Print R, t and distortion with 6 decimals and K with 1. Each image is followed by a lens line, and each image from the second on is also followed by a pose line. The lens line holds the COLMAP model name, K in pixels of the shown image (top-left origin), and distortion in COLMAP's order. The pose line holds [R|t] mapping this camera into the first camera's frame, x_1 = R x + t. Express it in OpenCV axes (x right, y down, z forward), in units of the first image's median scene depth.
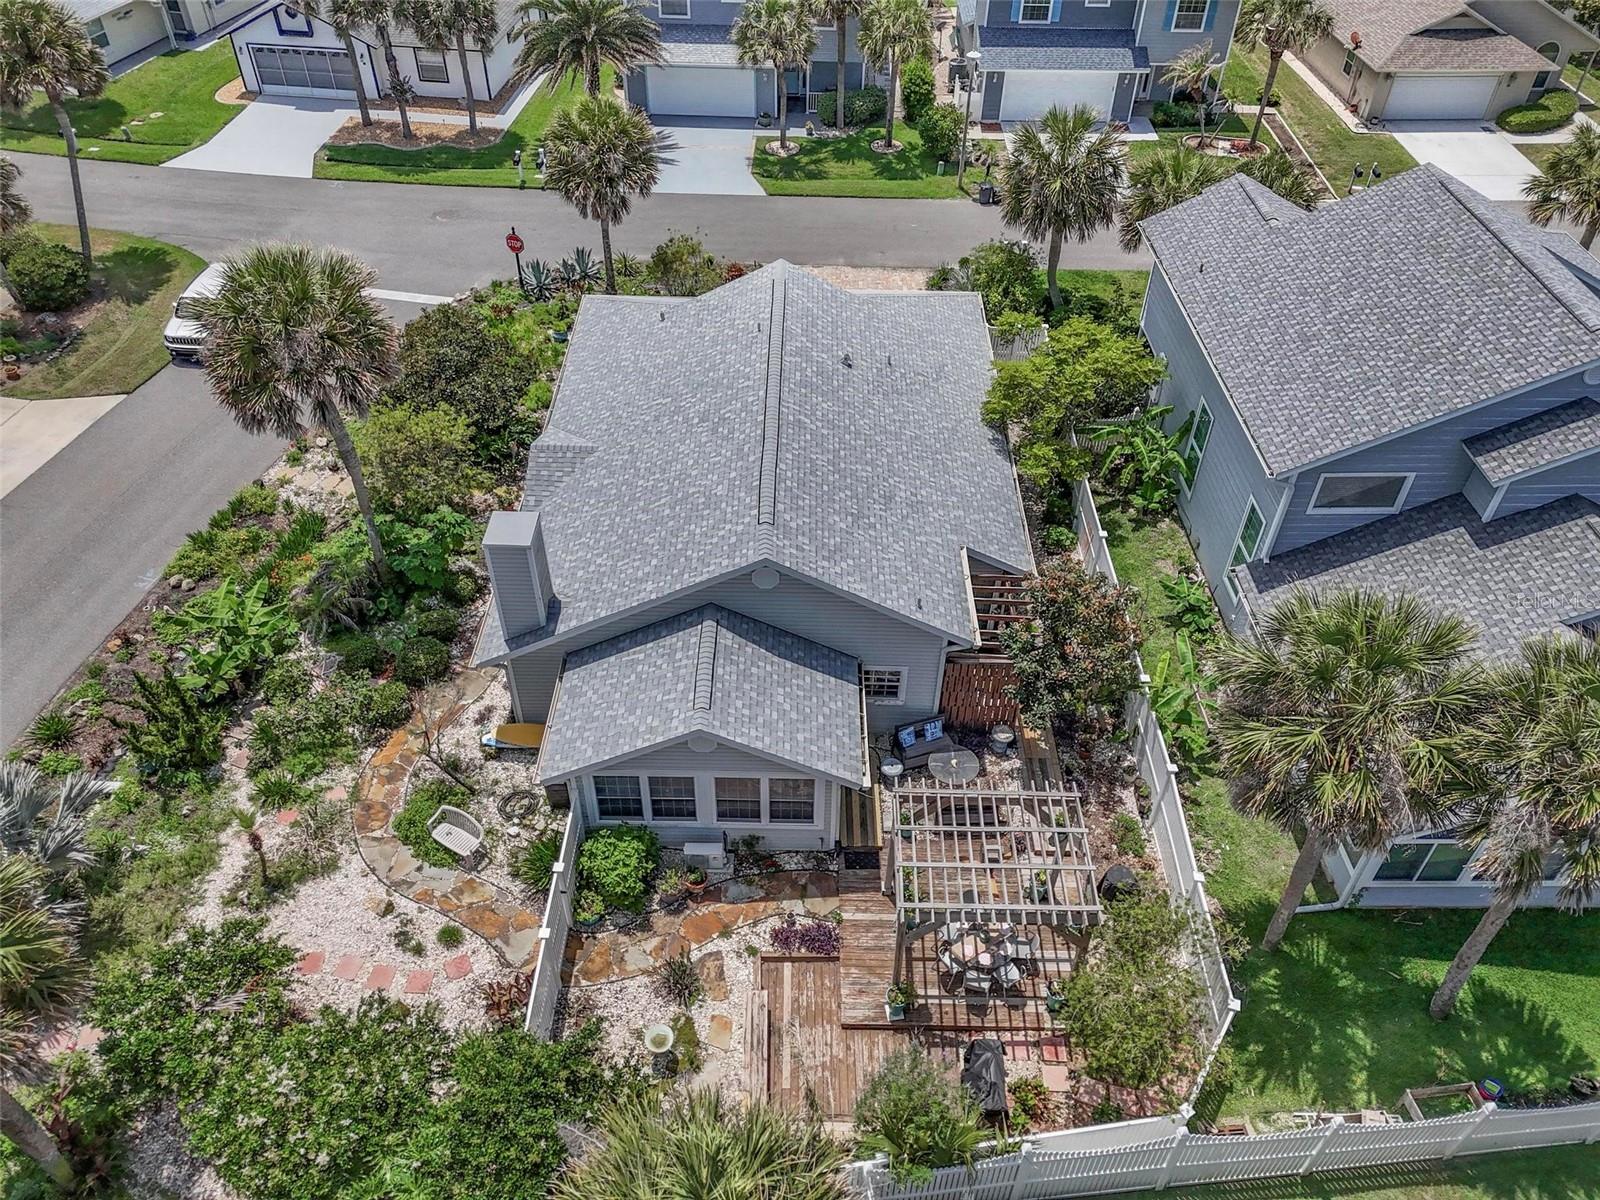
lens RADIAL K [[1176.6, 0, 799.1], [0, 1176.6, 597.3], [0, 0, 1]] dist [0.093779, -0.098132]
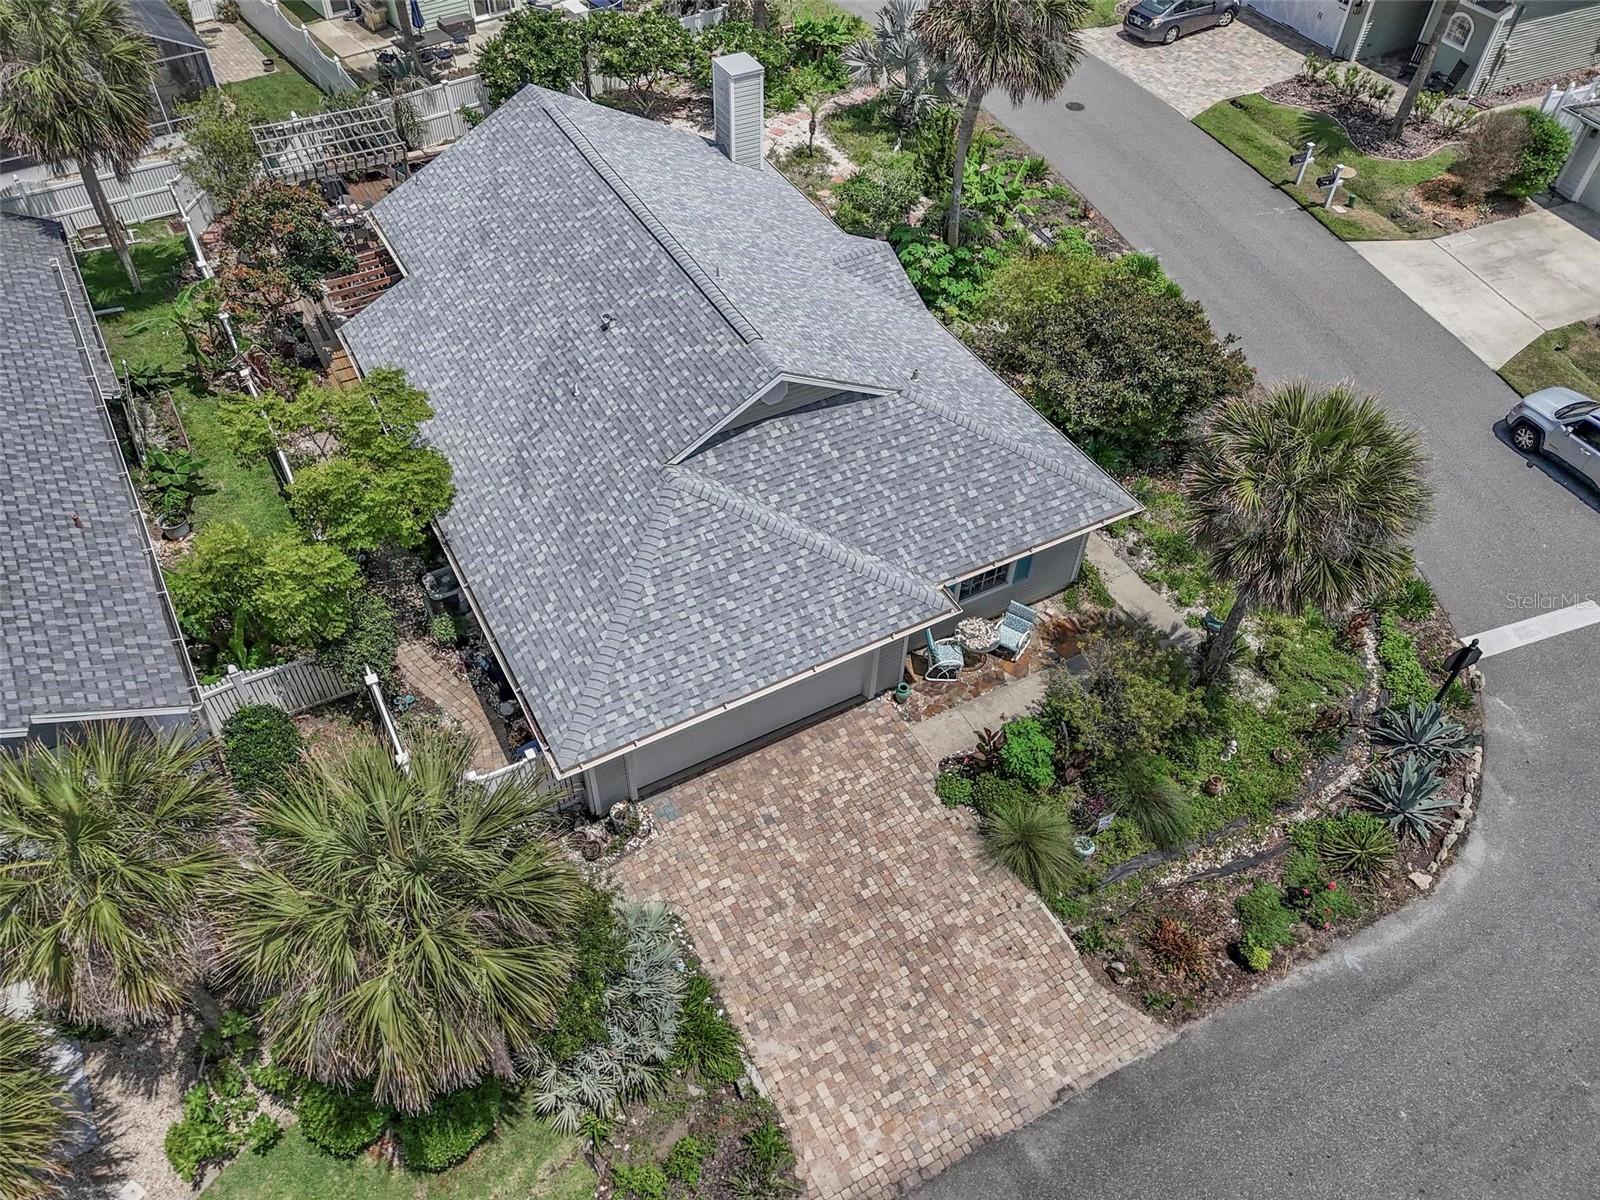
lens RADIAL K [[1176.6, 0, 799.1], [0, 1176.6, 597.3], [0, 0, 1]] dist [0.093779, -0.098132]
pose [[-0.868519, 0.337660, -0.362849, 0.317297], [-0.357166, 0.081224, 0.930503, -1.102234], [0.343666, 0.937757, 0.050056, 1.359528]]
